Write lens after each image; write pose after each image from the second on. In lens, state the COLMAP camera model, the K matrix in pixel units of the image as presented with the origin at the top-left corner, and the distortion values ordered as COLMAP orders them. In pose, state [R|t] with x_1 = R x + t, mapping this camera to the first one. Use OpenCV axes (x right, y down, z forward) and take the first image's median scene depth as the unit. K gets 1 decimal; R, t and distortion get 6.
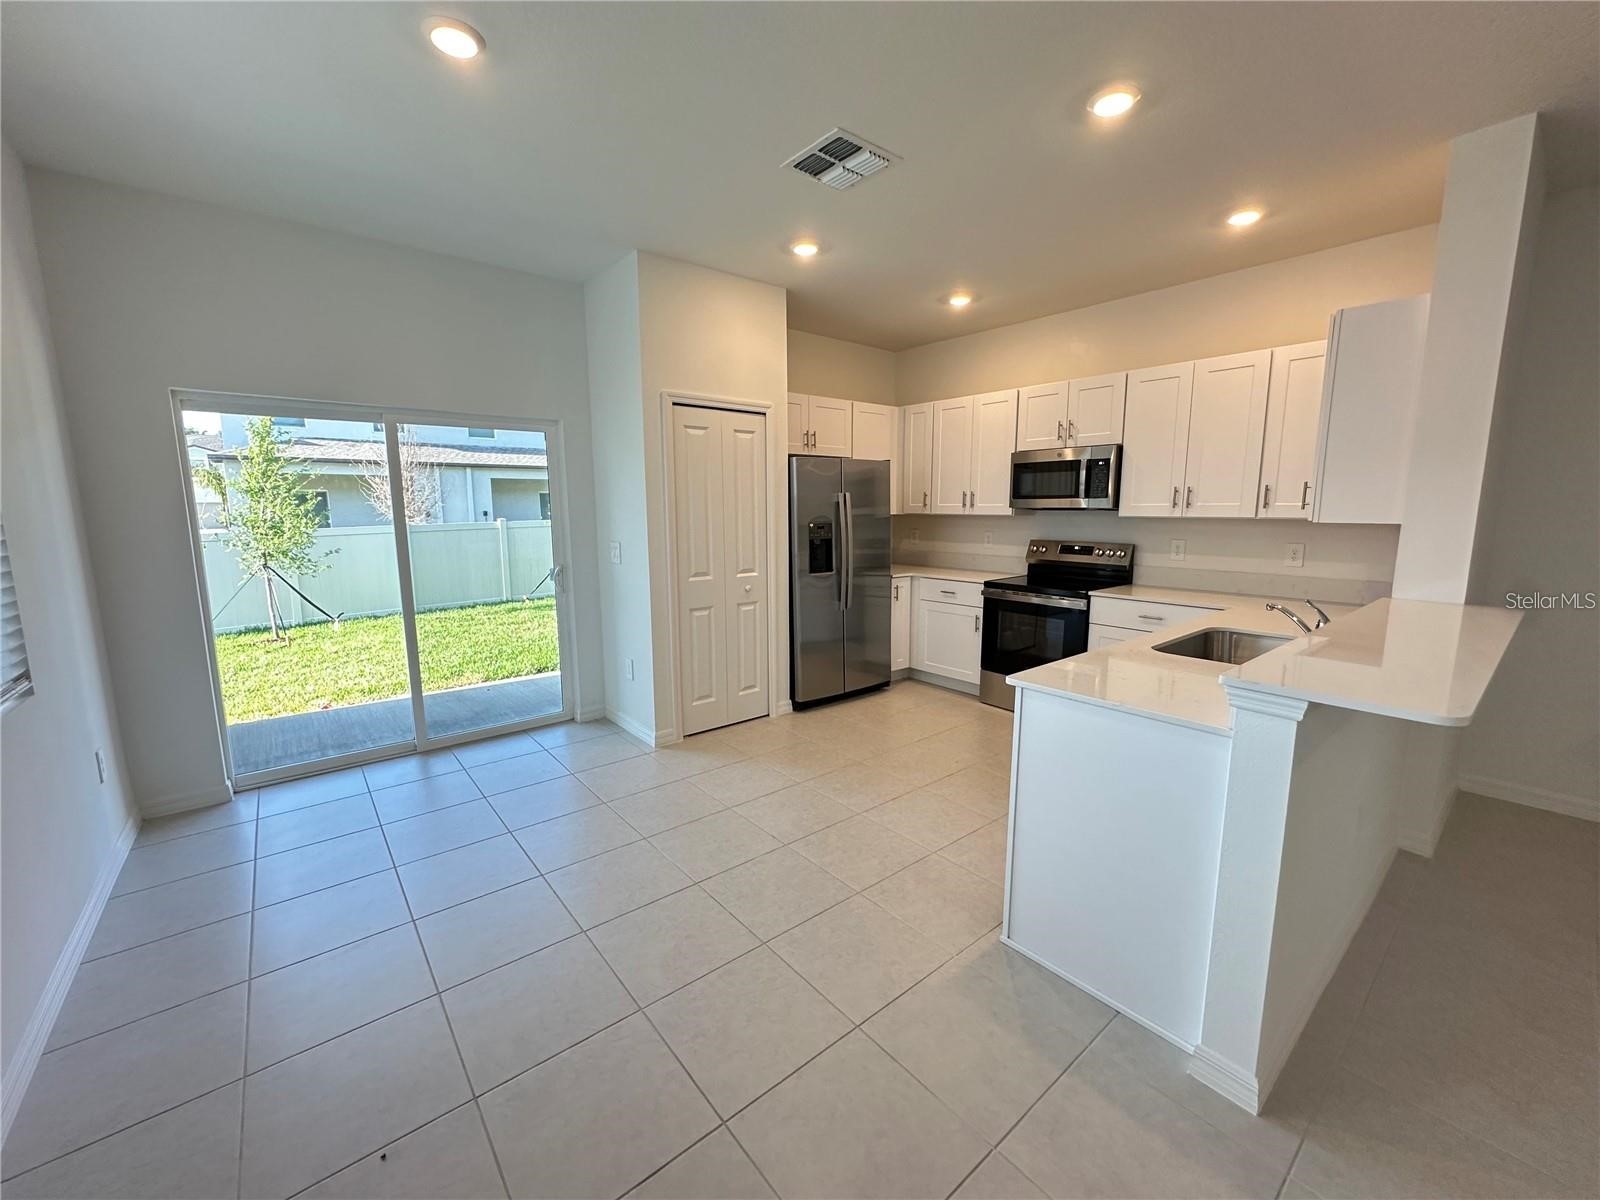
lens RADIAL K [[638.4, 0, 800.9], [0, 638.4, 599.6], [0, 0, 1]] dist [-0.002603, 0.000327]
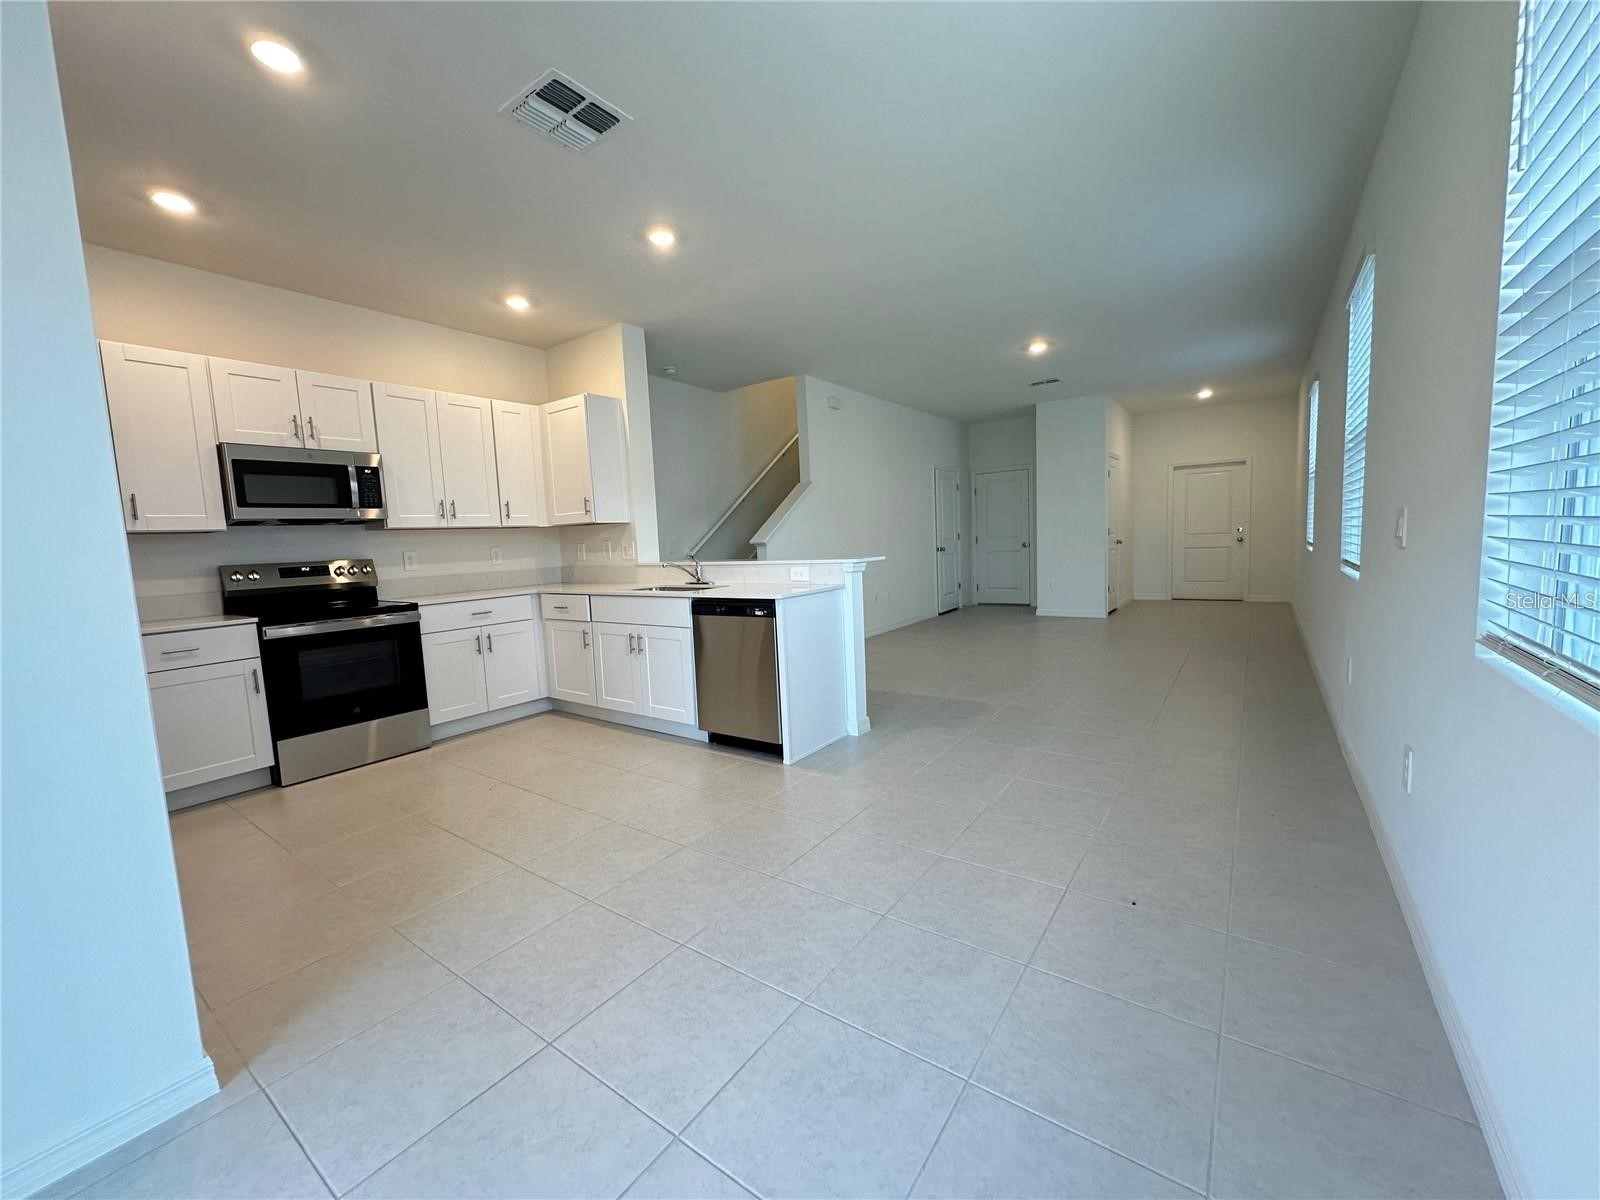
lens RADIAL K [[638.4, 0, 800.9], [0, 638.4, 599.6], [0, 0, 1]] dist [-0.002603, 0.000327]
pose [[-0.259140, -0.079517, 0.962561, -0.577536], [0.185851, 0.973875, 0.130486, -0.031257], [-0.947790, 0.212707, -0.237591, 0.616889]]
